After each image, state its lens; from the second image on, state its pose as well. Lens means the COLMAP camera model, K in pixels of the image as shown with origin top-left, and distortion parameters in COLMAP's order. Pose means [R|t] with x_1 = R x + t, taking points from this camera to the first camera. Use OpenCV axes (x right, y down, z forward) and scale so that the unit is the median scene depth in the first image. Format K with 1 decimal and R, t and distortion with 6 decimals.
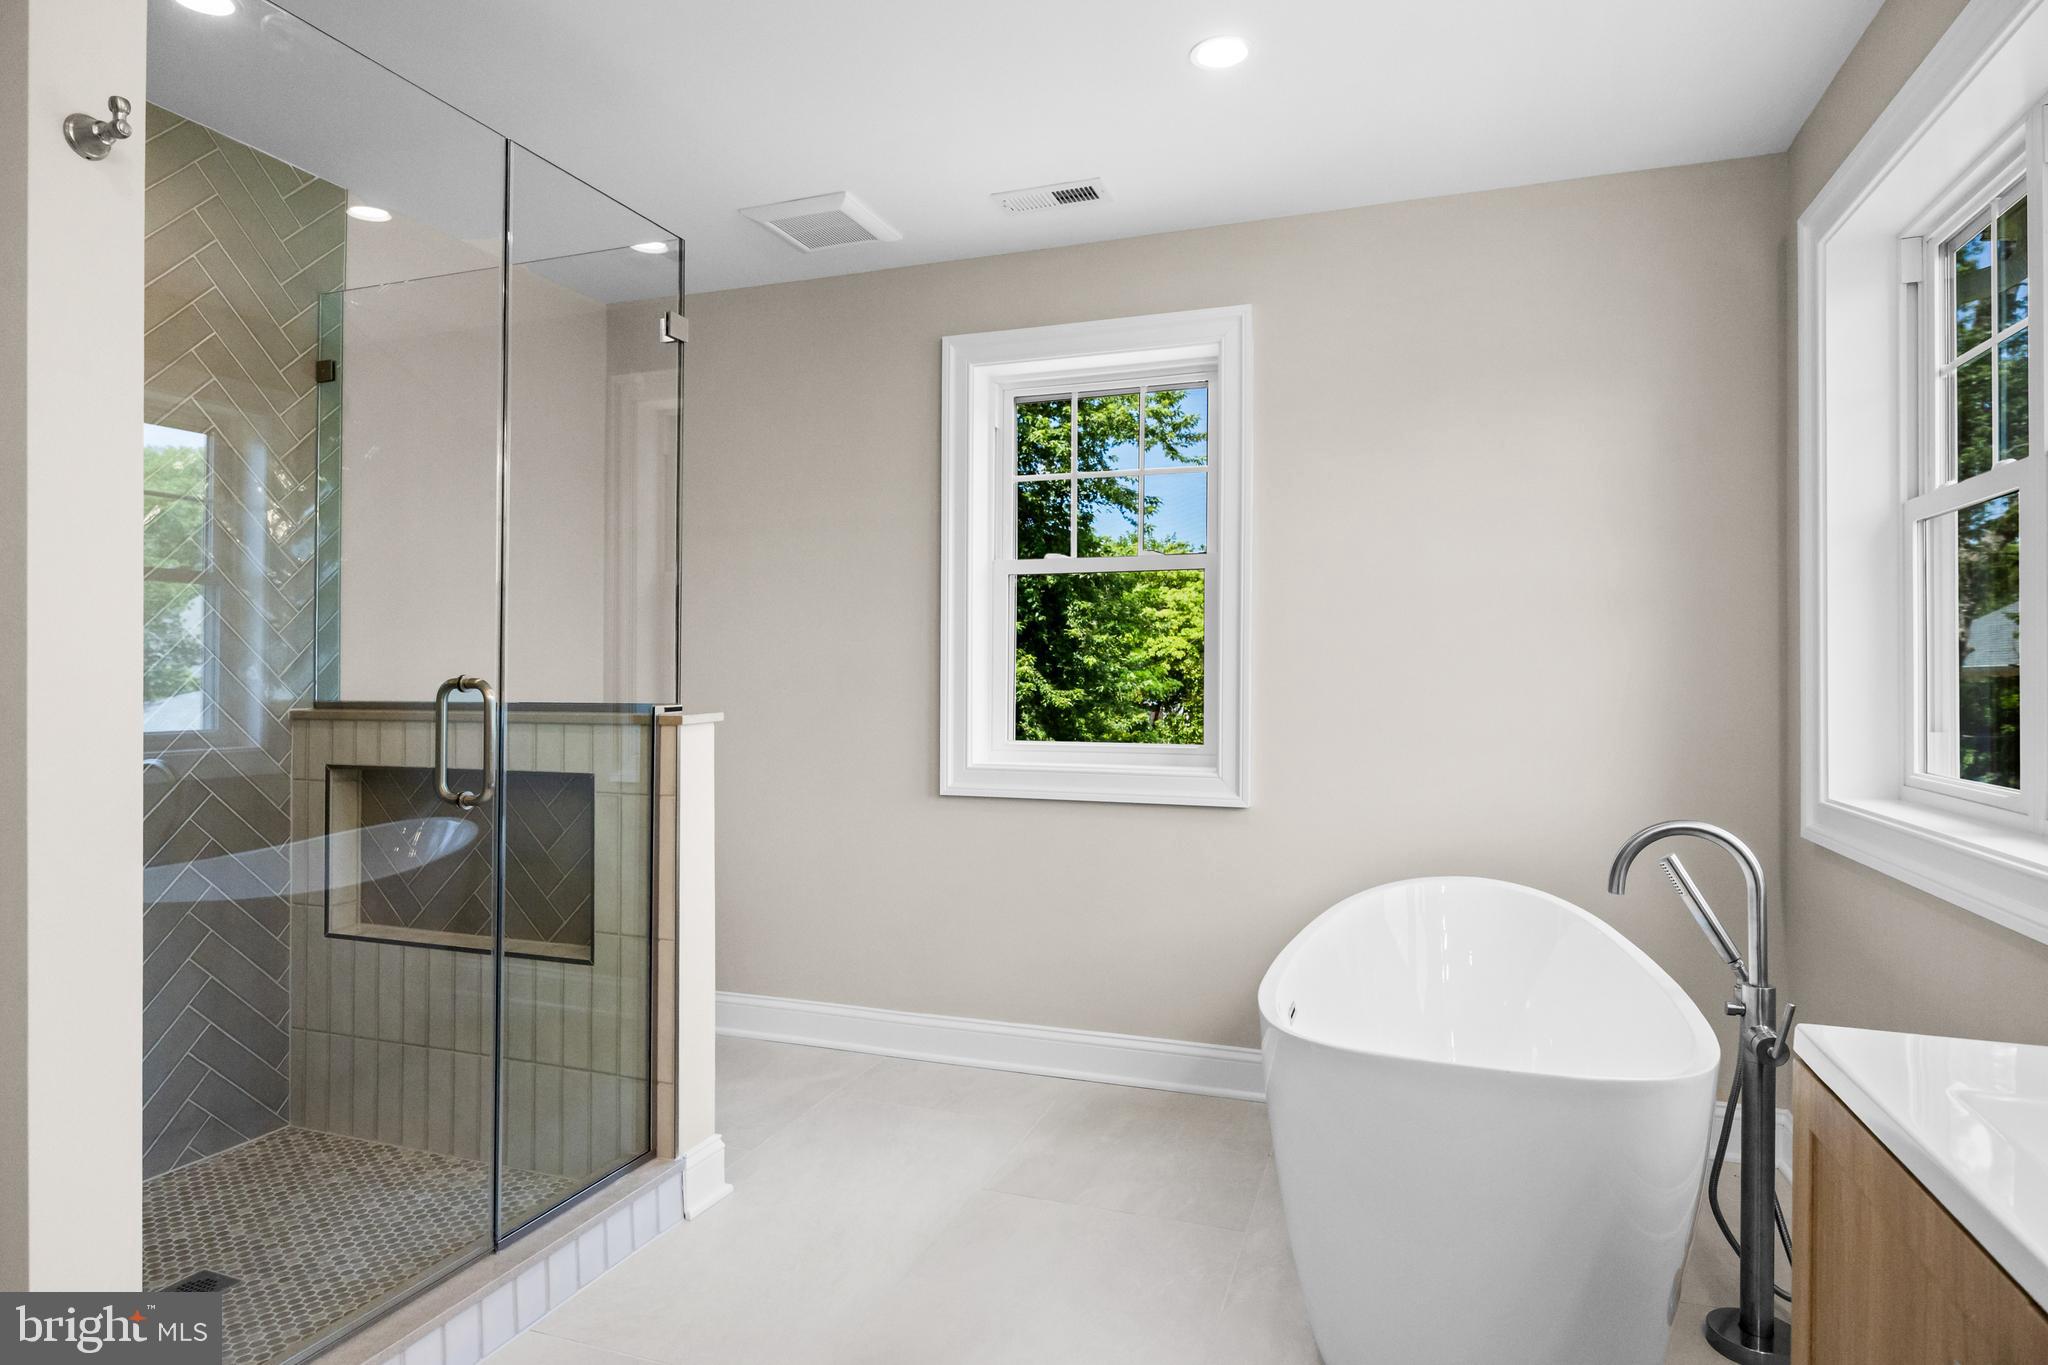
lens RADIAL K [[1161.1, 0, 1019.4], [0, 1161.1, 668.8], [0, 0, 1]] dist [0.013410, -0.000007]
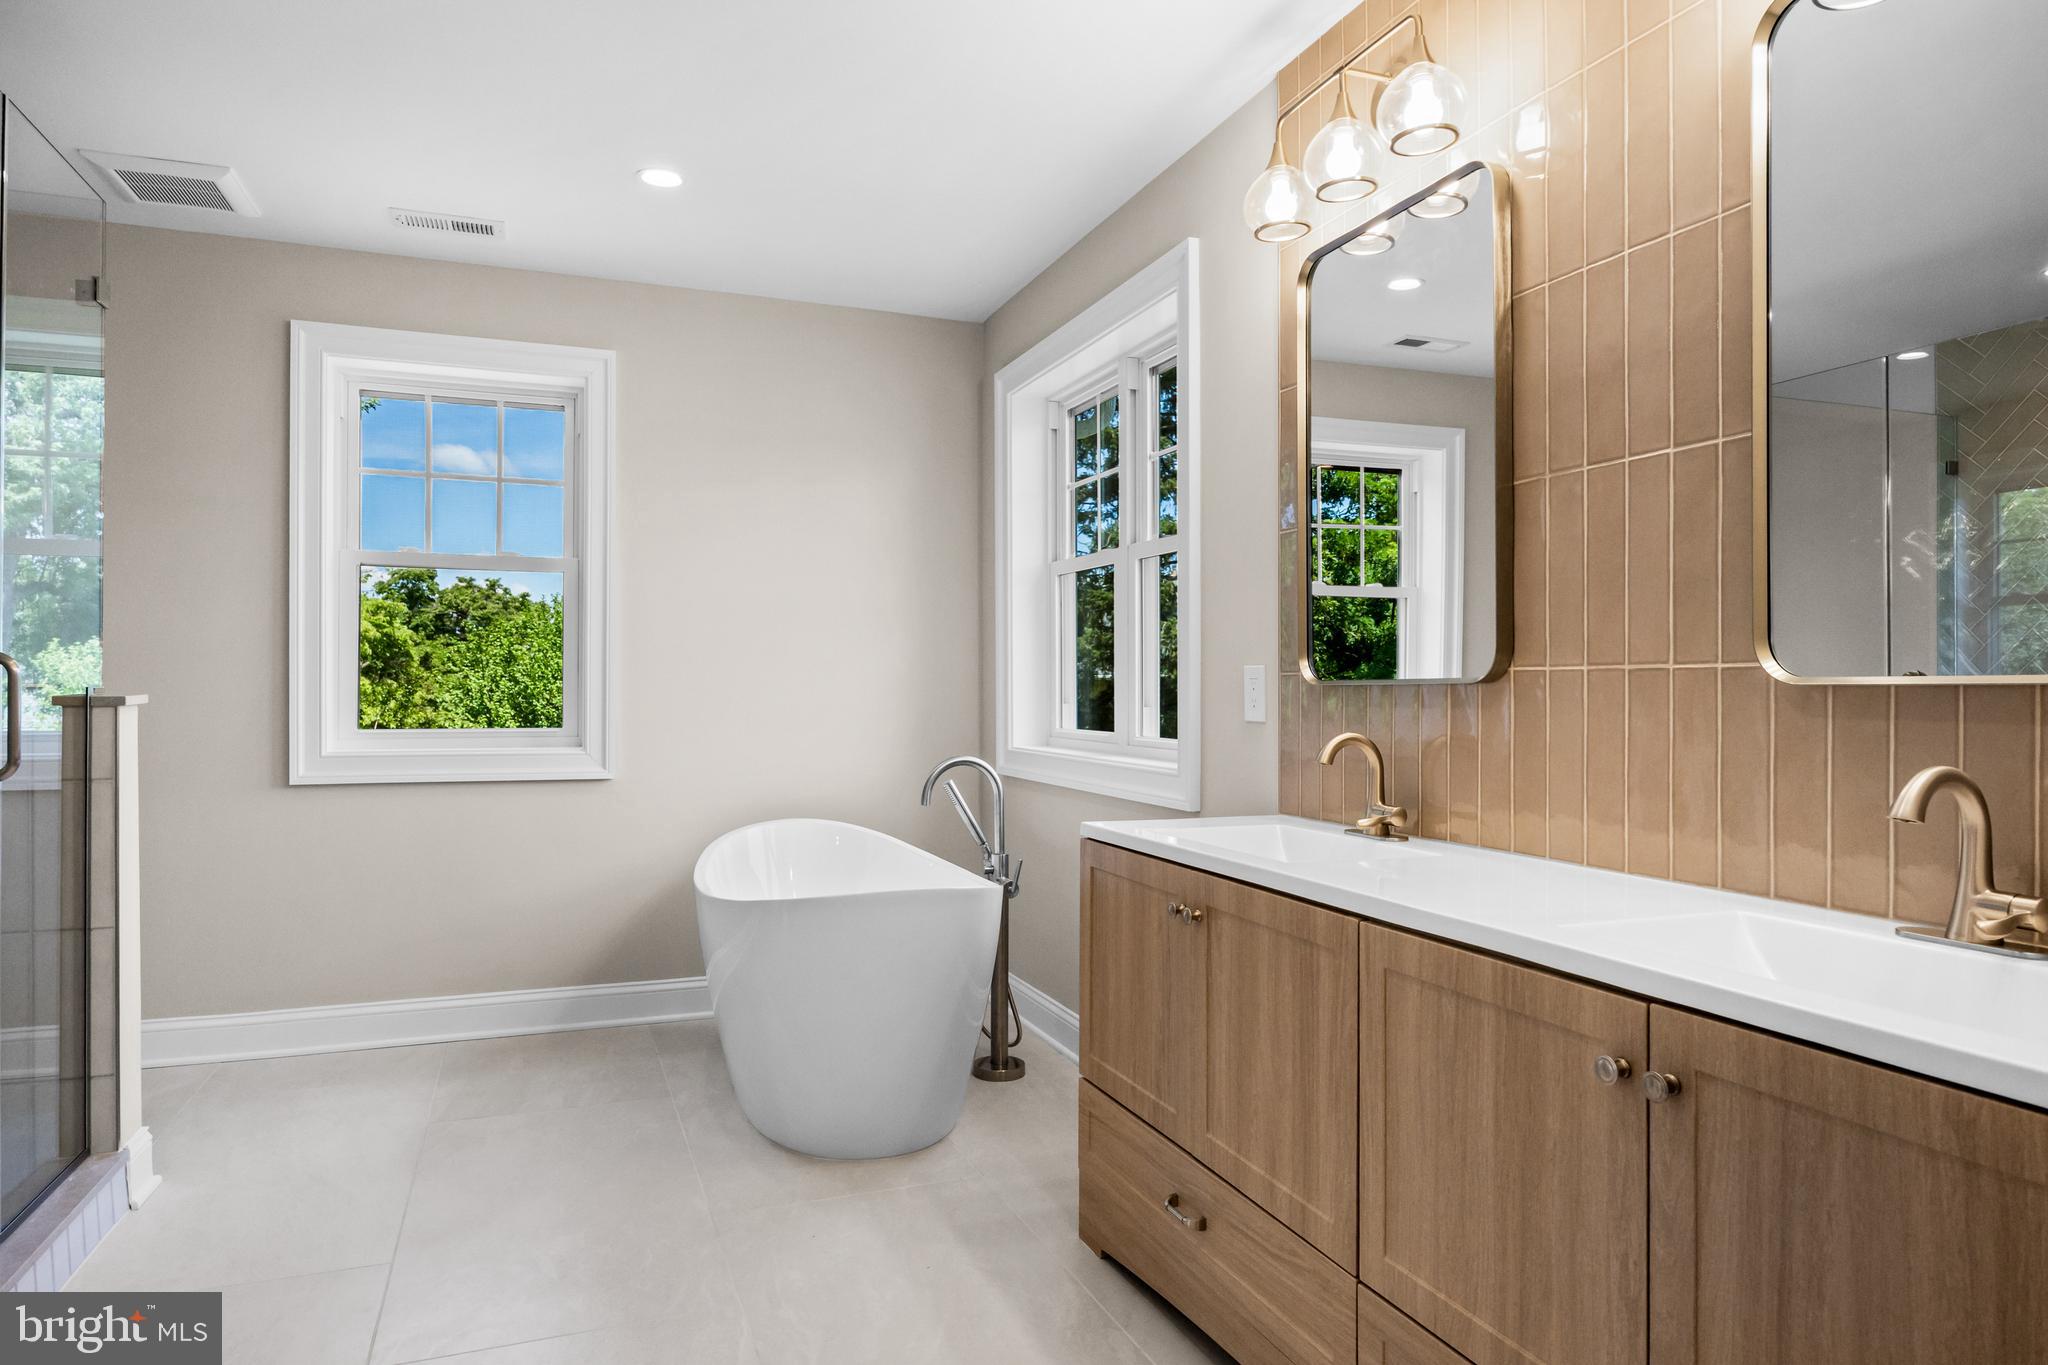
lens RADIAL K [[1232.9, 0, 1024.0], [0, 1232.9, 682.5], [0, 0, 1]] dist [-0.005957, 0.002321]
pose [[0.751910, 0.004603, 0.659249, -0.389626], [-0.006653, 0.999978, 0.000605, 0.022382], [-0.659232, -0.004841, 0.751924, -0.260990]]
